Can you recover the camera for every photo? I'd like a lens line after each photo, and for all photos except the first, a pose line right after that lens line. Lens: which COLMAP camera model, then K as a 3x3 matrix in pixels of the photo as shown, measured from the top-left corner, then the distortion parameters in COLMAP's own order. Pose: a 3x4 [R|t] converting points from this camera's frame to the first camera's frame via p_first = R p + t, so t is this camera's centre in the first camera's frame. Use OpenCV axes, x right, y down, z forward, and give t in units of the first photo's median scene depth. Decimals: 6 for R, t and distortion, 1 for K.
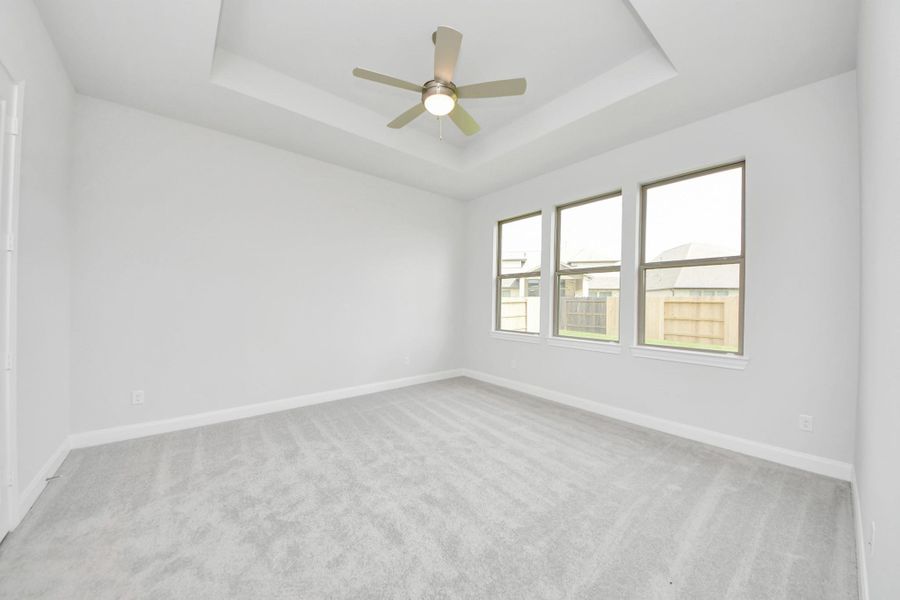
lens RADIAL K [[332.3, 0, 450.0], [0, 332.3, 300.0], [0, 0, 1]] dist [0.023953, -0.000046]
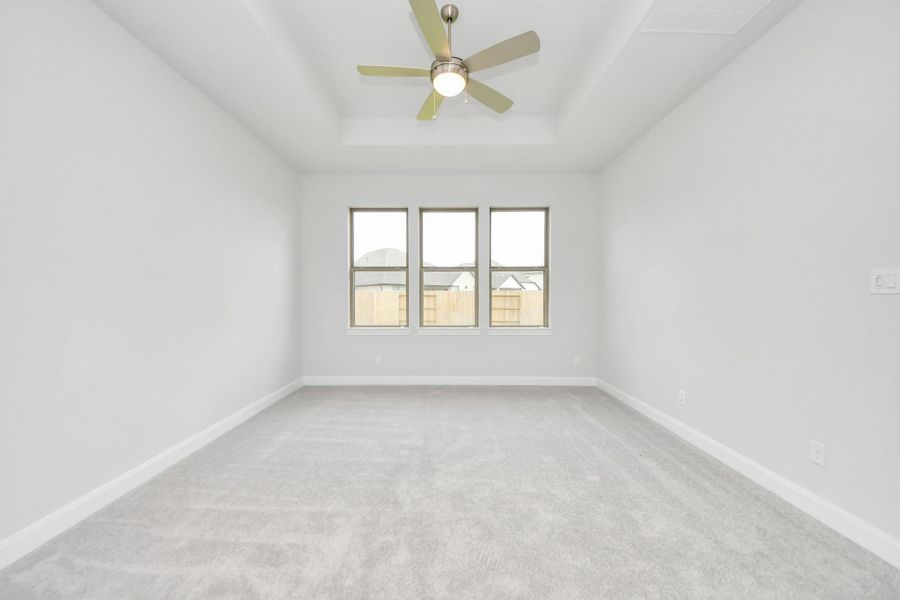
lens RADIAL K [[332.3, 0, 450.0], [0, 332.3, 300.0], [0, 0, 1]] dist [0.023953, -0.000046]
pose [[0.629058, -0.012007, 0.777266, -0.538465], [-0.002543, 0.999844, 0.017504, -0.000070], [-0.777354, -0.012988, 0.628929, 0.286538]]
